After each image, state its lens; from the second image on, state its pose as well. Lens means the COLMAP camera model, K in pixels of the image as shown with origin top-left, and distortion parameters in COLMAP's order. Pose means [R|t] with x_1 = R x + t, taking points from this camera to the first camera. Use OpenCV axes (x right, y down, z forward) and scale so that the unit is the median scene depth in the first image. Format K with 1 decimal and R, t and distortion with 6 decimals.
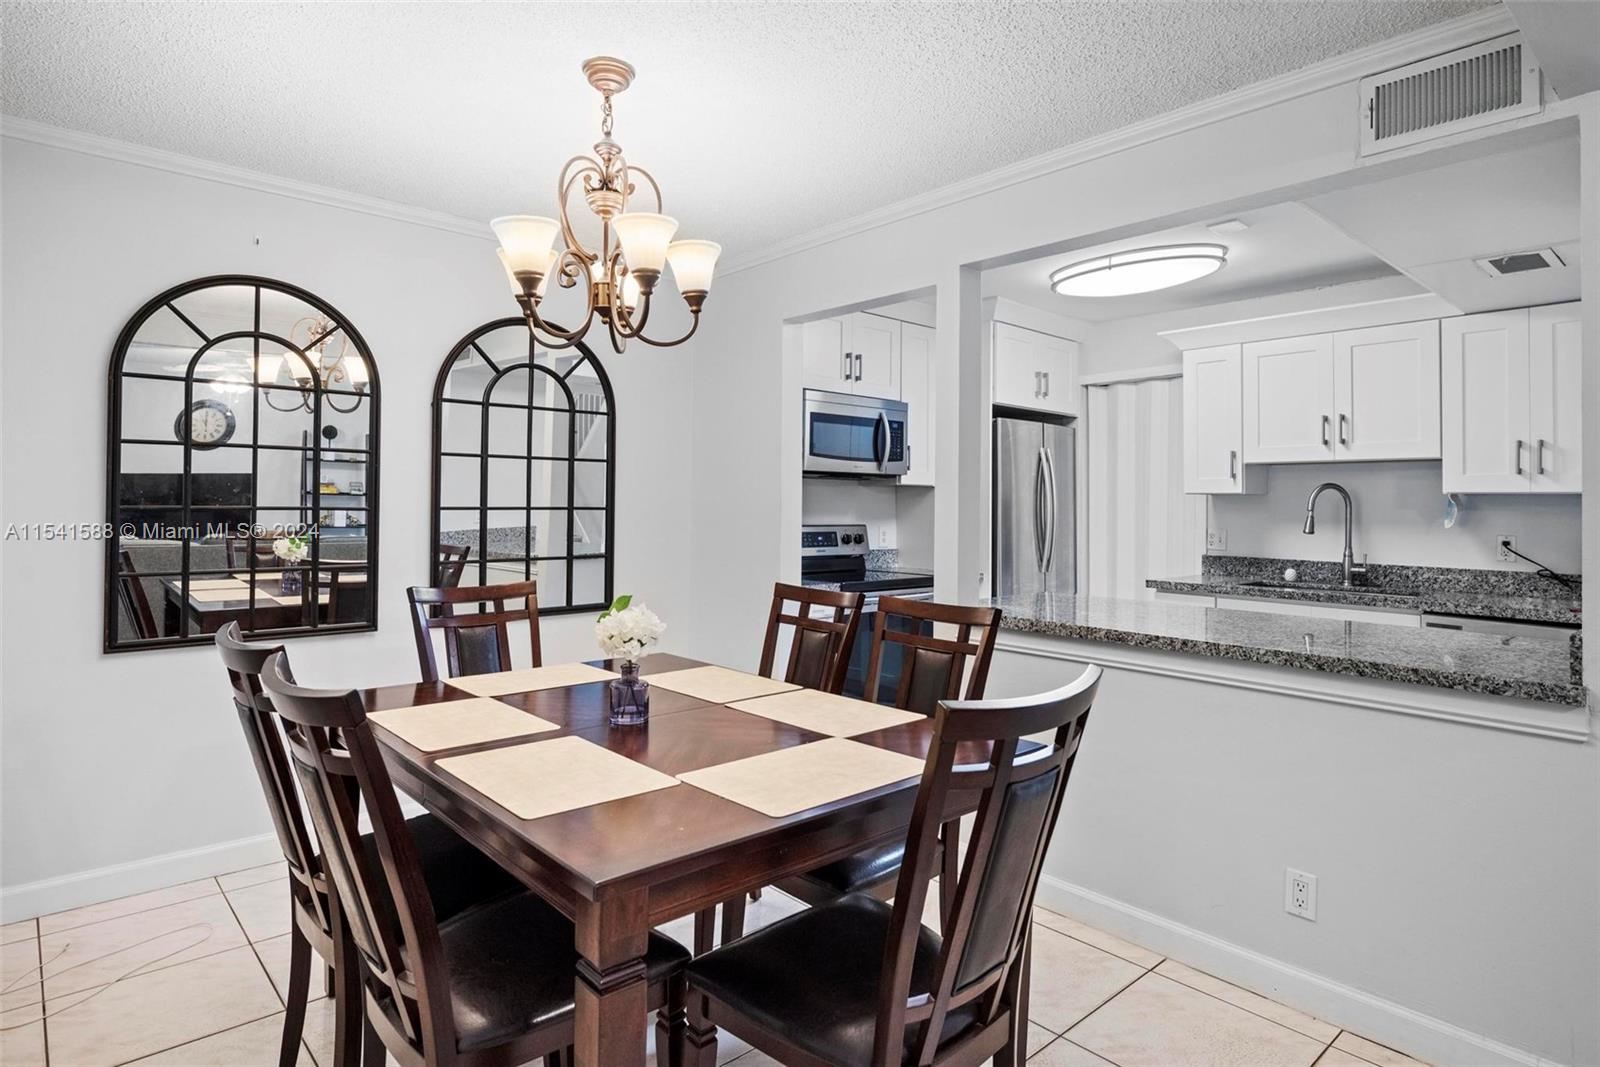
lens RADIAL K [[889.6, 0, 828.6], [0, 889.6, 491.7], [0, 0, 1]] dist [0.003468, -0.001559]
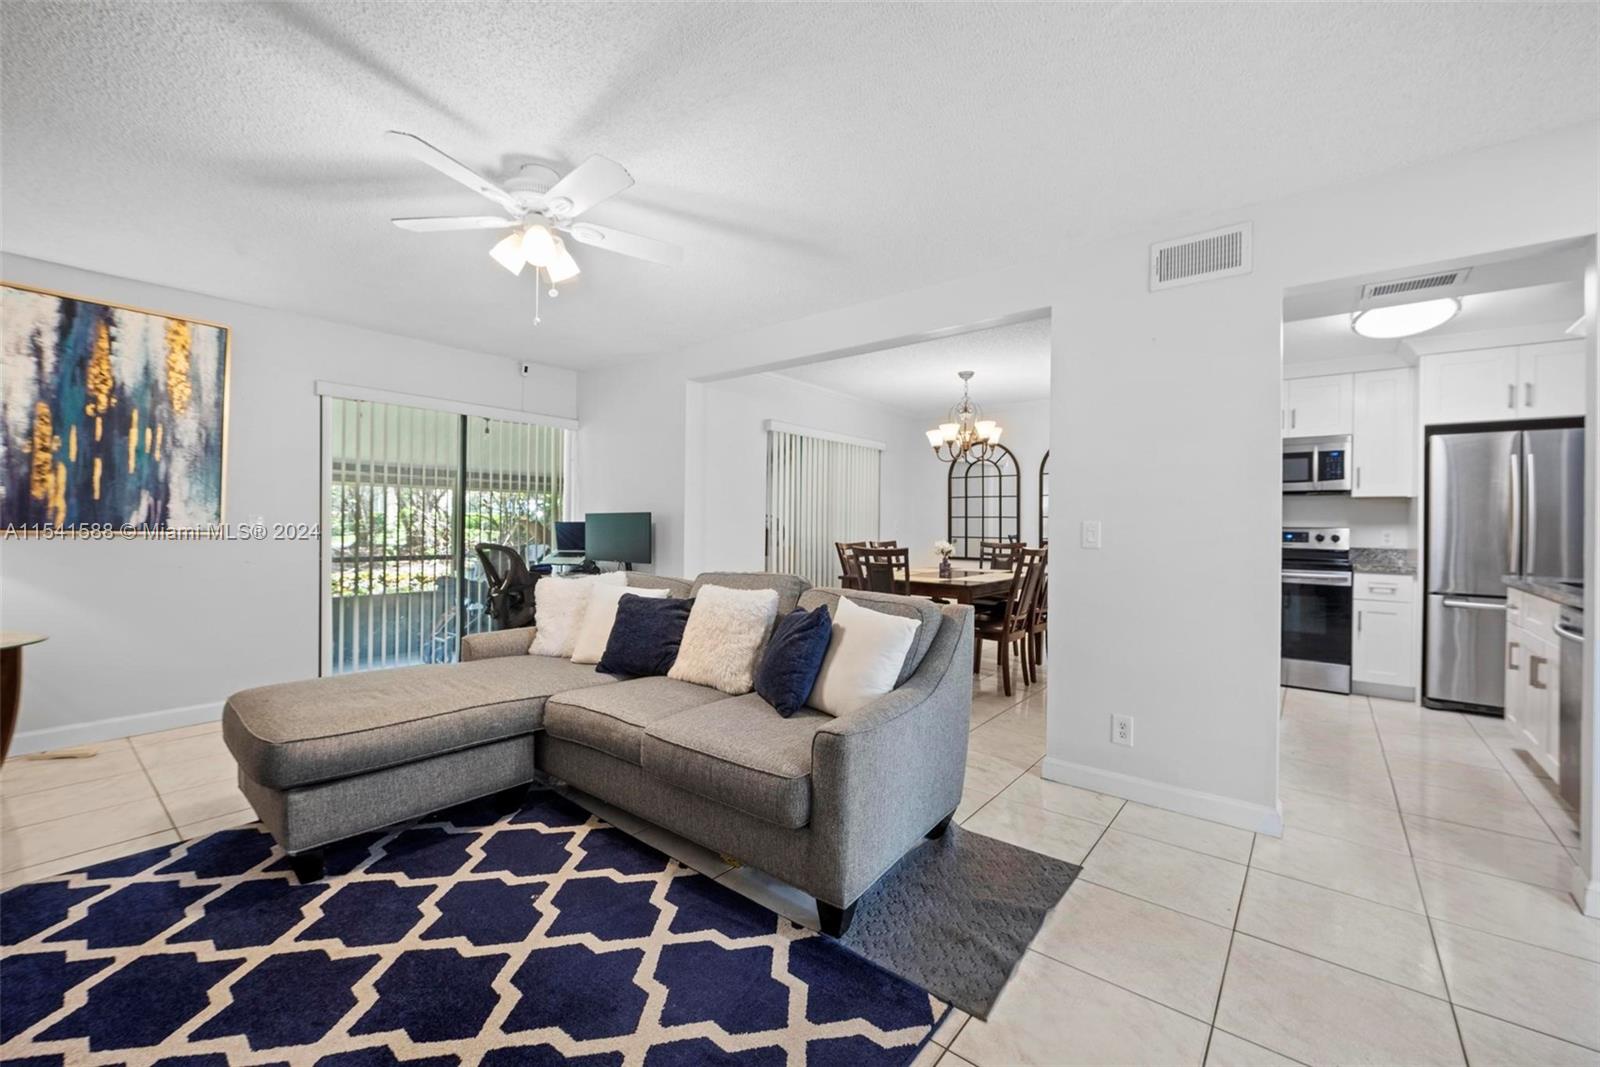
lens RADIAL K [[645.1, 0, 811.2], [0, 645.1, 524.8], [0, 0, 1]] dist [-0.004413, -0.000163]
pose [[0.151664, -0.006419, -0.988411, 1.045397], [0.006530, 0.999964, -0.005492, 0.038807], [0.988410, -0.005621, 0.151701, 0.062230]]
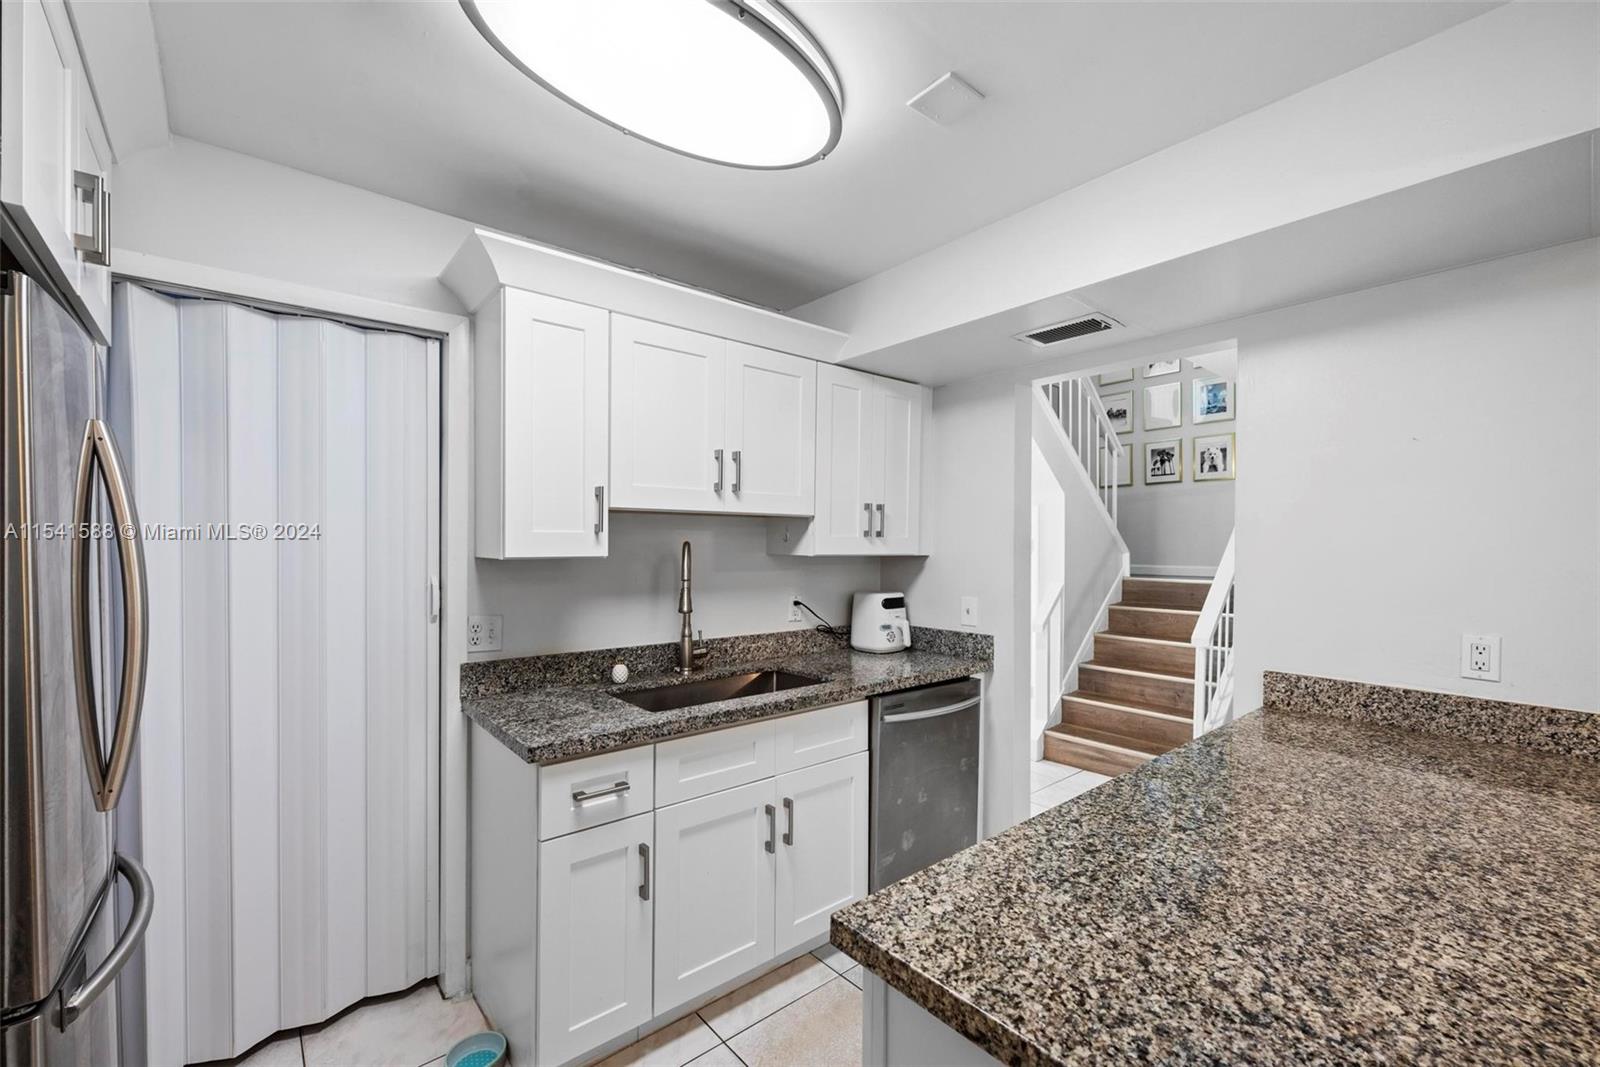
lens RADIAL K [[662.7, 0, 805.2], [0, 662.7, 546.1], [0, 0, 1]] dist [0.000766, 0.000080]
pose [[0.037443, -0.014224, 0.999198, 0.014419], [-0.020573, 0.999676, 0.015002, -0.016099], [-0.999087, -0.021118, 0.037139, 0.886419]]
